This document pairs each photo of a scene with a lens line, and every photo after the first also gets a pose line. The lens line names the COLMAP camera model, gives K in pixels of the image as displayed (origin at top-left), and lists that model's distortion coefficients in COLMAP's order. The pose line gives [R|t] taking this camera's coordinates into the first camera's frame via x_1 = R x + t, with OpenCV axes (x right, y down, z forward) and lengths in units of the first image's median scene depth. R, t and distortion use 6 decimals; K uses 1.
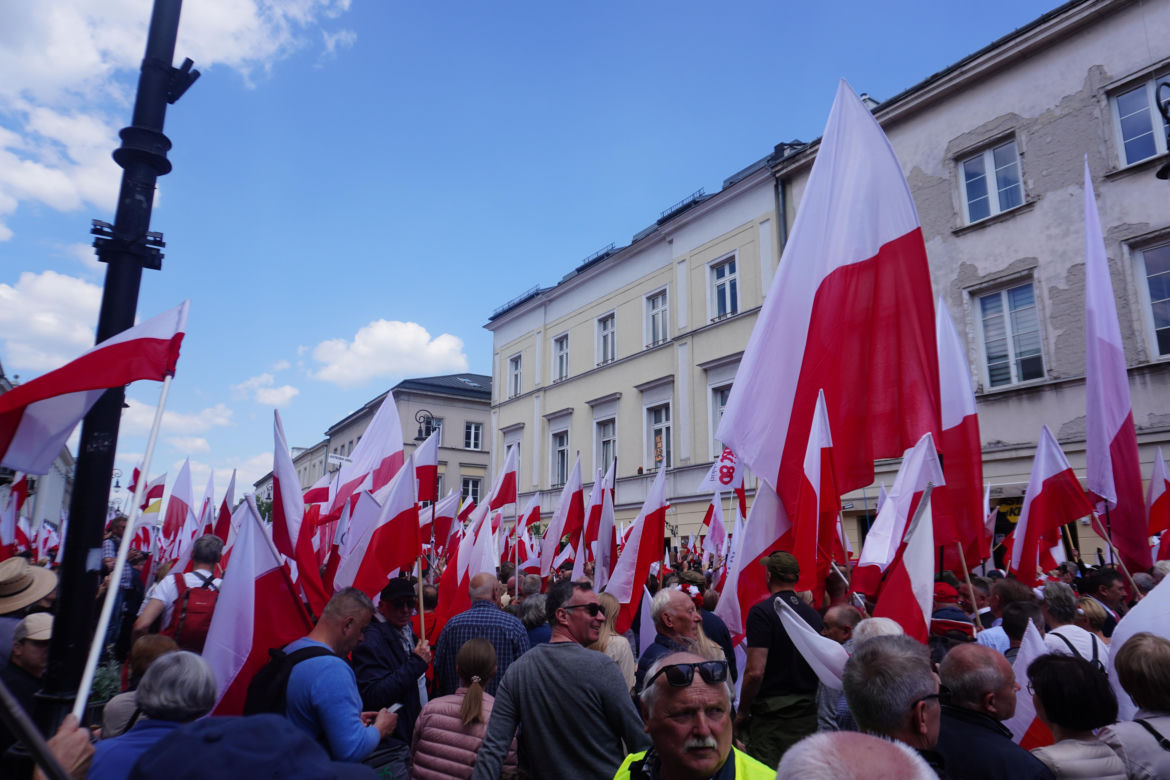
lens RADIAL K [[795.9, 0, 585.0], [0, 795.9, 390.0], [0, 0, 1]] dist [-0.004993, -0.001081]
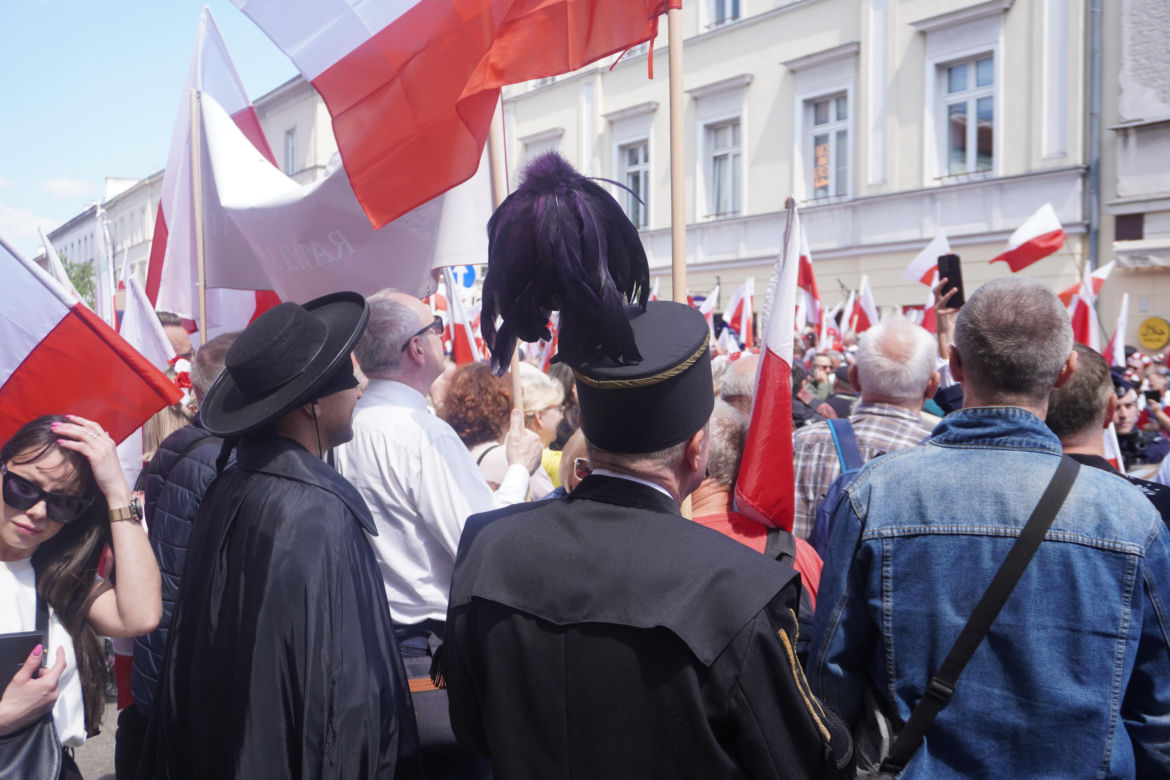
lens RADIAL K [[795.9, 0, 585.0], [0, 795.9, 390.0], [0, 0, 1]] dist [-0.004993, -0.001081]
pose [[0.971107, -0.029032, 0.236872, -0.238531], [-0.035533, 0.963918, 0.263816, 0.082990], [-0.235984, -0.264610, 0.935036, 0.403807]]
